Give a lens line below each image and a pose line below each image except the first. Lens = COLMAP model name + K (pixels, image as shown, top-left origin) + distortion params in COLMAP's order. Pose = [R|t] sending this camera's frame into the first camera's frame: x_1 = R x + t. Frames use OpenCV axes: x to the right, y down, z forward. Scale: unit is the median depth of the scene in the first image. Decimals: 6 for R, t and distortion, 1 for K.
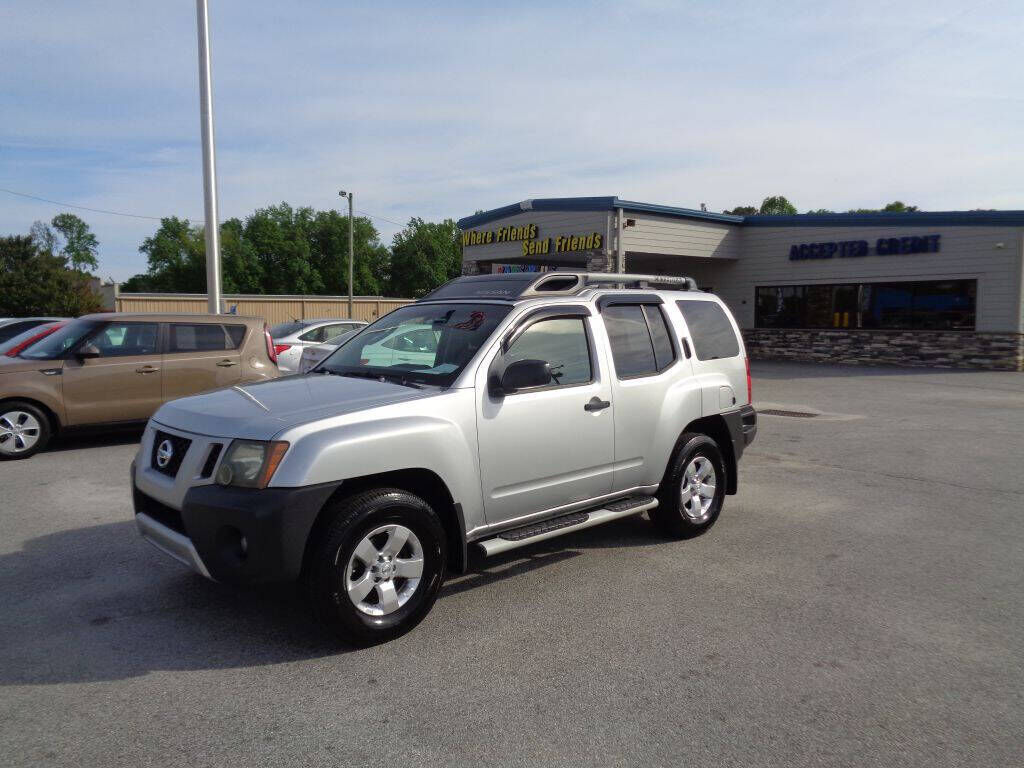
lens RADIAL K [[795.5, 0, 512.0], [0, 795.5, 384.0], [0, 0, 1]] dist [-0.000609, -0.000649]
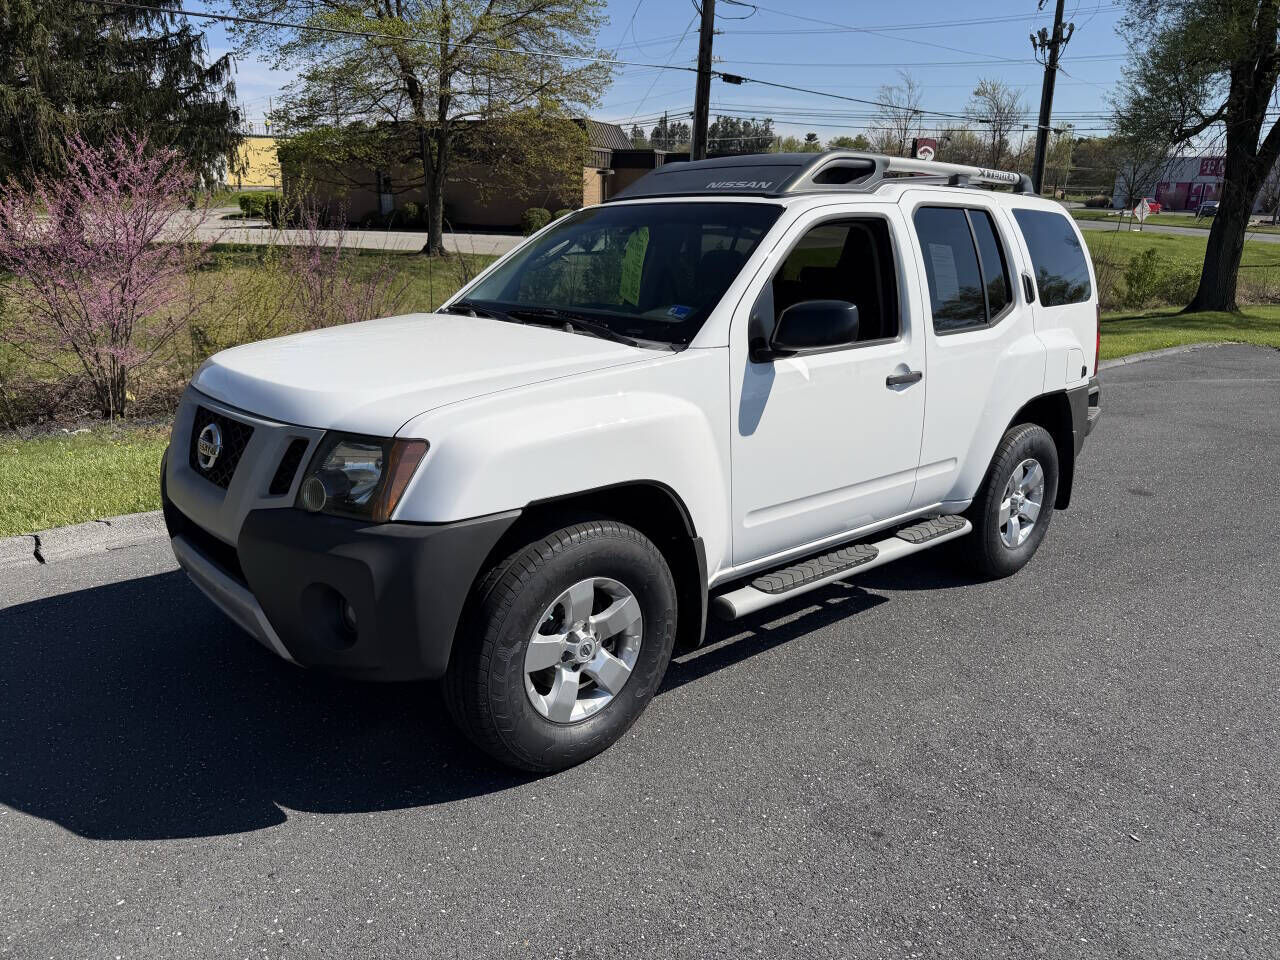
lens RADIAL K [[994.3, 0, 640.0], [0, 994.3, 480.0], [0, 0, 1]] dist [-0.000609, -0.000649]
pose [[0.999528, 0.028643, -0.011099, -0.102191], [-0.026605, 0.987822, 0.153299, -0.008178], [0.015355, -0.152932, 0.988117, 0.257456]]
